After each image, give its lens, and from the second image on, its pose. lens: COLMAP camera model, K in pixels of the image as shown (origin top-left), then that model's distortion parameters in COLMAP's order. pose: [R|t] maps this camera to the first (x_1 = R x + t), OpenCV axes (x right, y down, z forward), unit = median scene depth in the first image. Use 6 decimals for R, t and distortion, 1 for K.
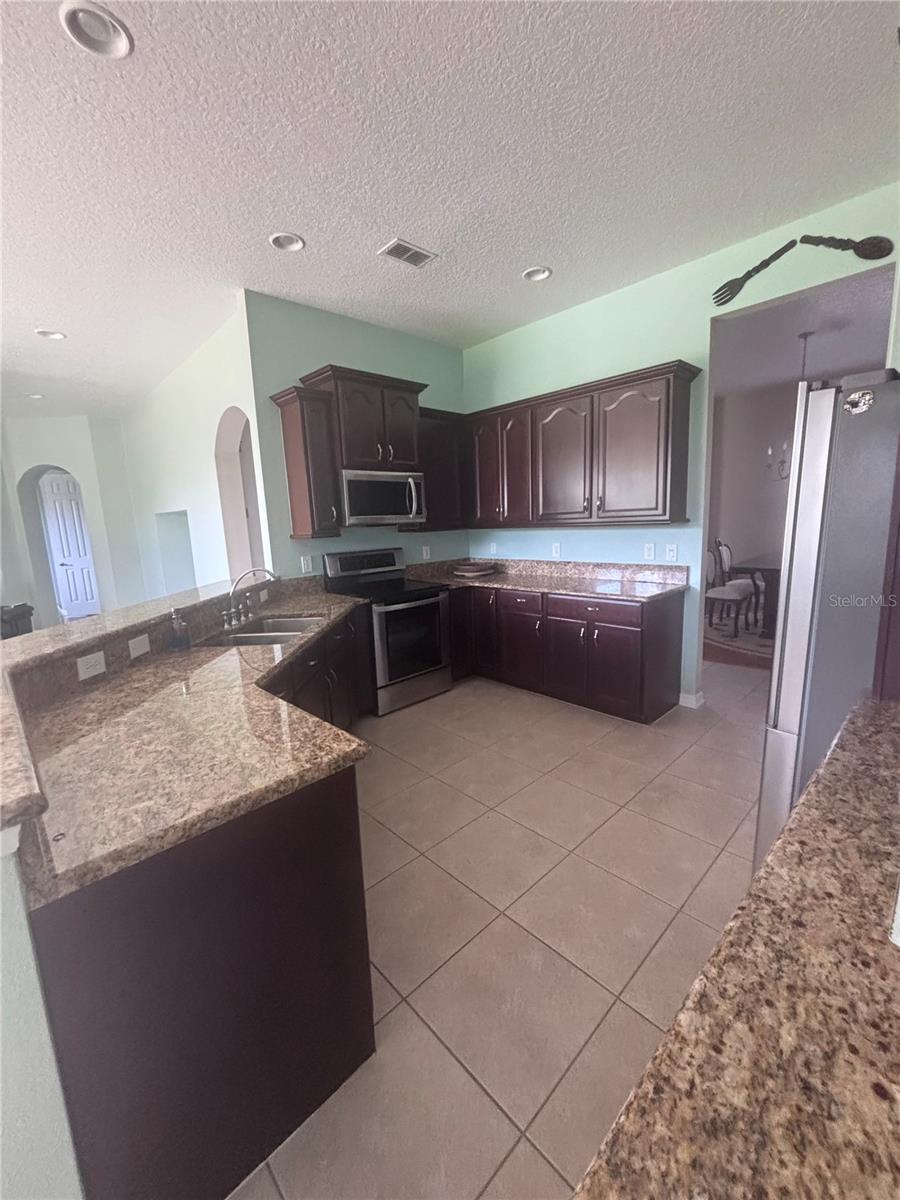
lens RADIAL K [[484.0, 0, 451.6], [0, 484.0, 598.5], [0, 0, 1]] dist [0.002413, -0.001341]
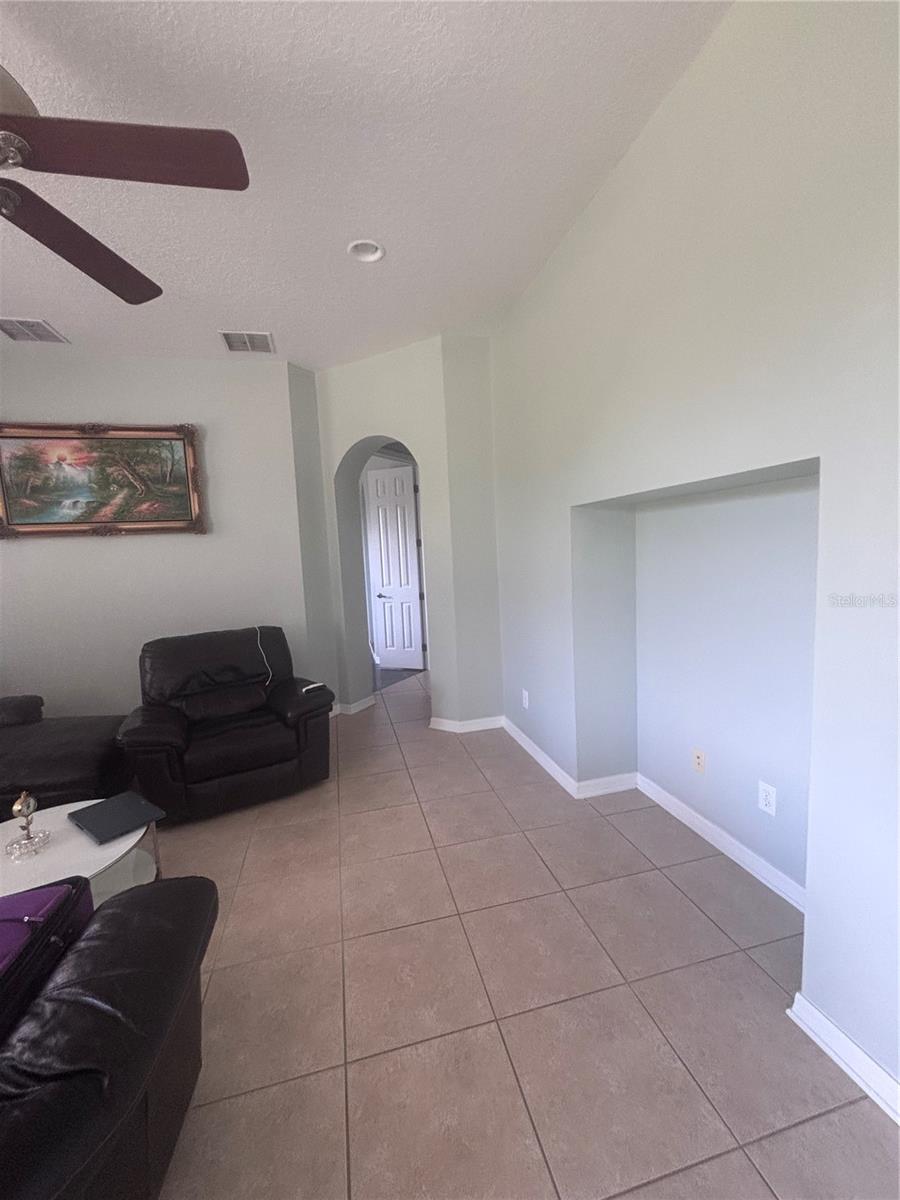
lens RADIAL K [[484.0, 0, 445.8], [0, 484.0, 601.5], [0, 0, 1]] dist [0.002413, -0.001341]
pose [[0.861623, 0.054515, -0.504612, -0.925639], [-0.073121, 0.997176, -0.017126, -0.147542], [0.502253, 0.051654, 0.863176, 1.114970]]
